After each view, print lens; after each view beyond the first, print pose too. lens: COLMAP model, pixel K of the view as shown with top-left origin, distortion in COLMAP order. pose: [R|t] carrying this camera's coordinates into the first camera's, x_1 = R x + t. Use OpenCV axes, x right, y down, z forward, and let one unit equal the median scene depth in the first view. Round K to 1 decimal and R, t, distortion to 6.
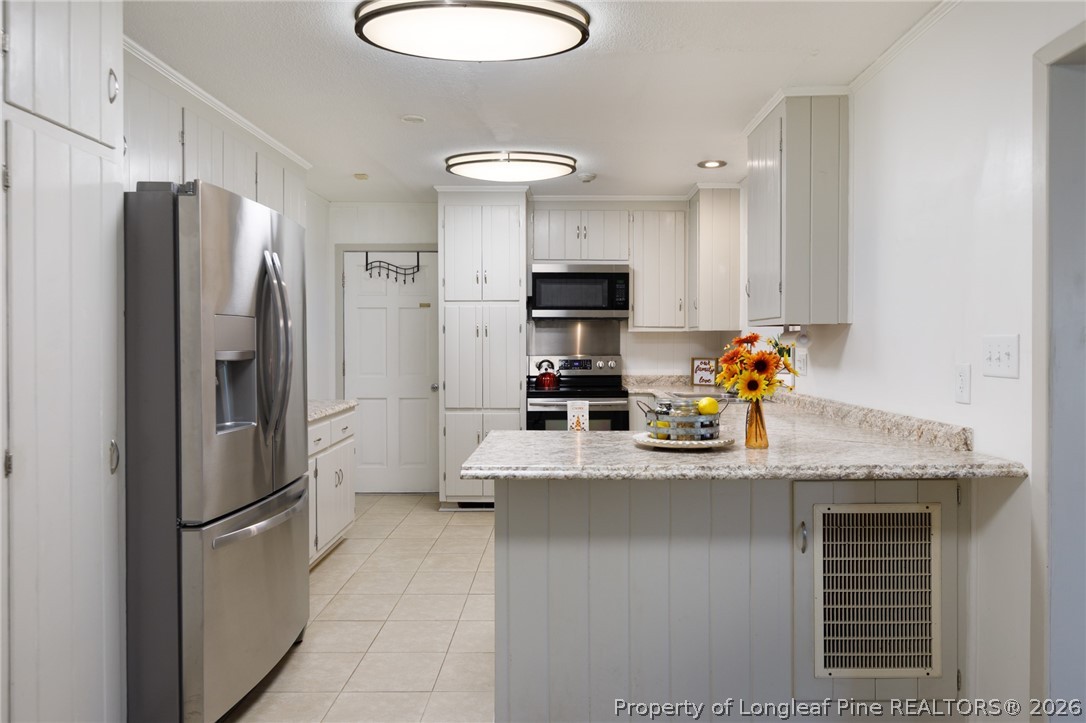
lens RADIAL K [[711.6, 0, 571.8], [0, 711.6, 357.1], [0, 0, 1]] dist [-0.002946, 0.000477]
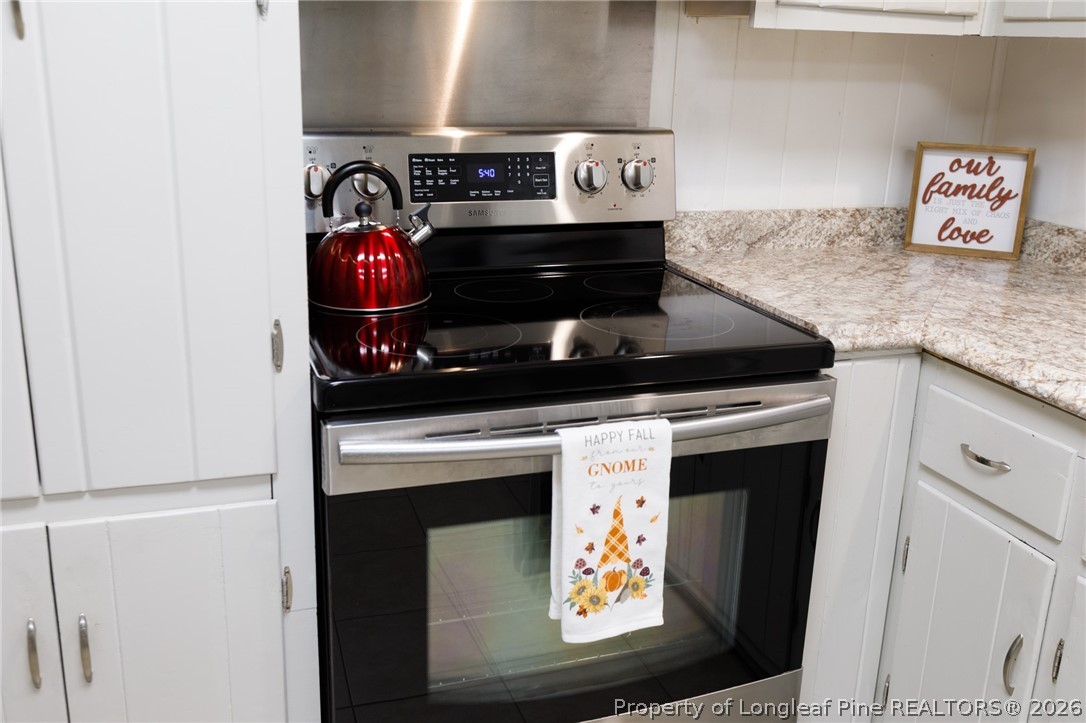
lens RADIAL K [[1048.5, 0, 535.5], [0, 1048.5, 358.0], [0, 0, 1]] dist [-0.007667, 0.000000]
pose [[0.947705, -0.063441, 0.312779, -0.086376], [-0.026675, 0.960868, 0.275719, -0.025615], [-0.318031, -0.269644, 0.908927, 0.716519]]
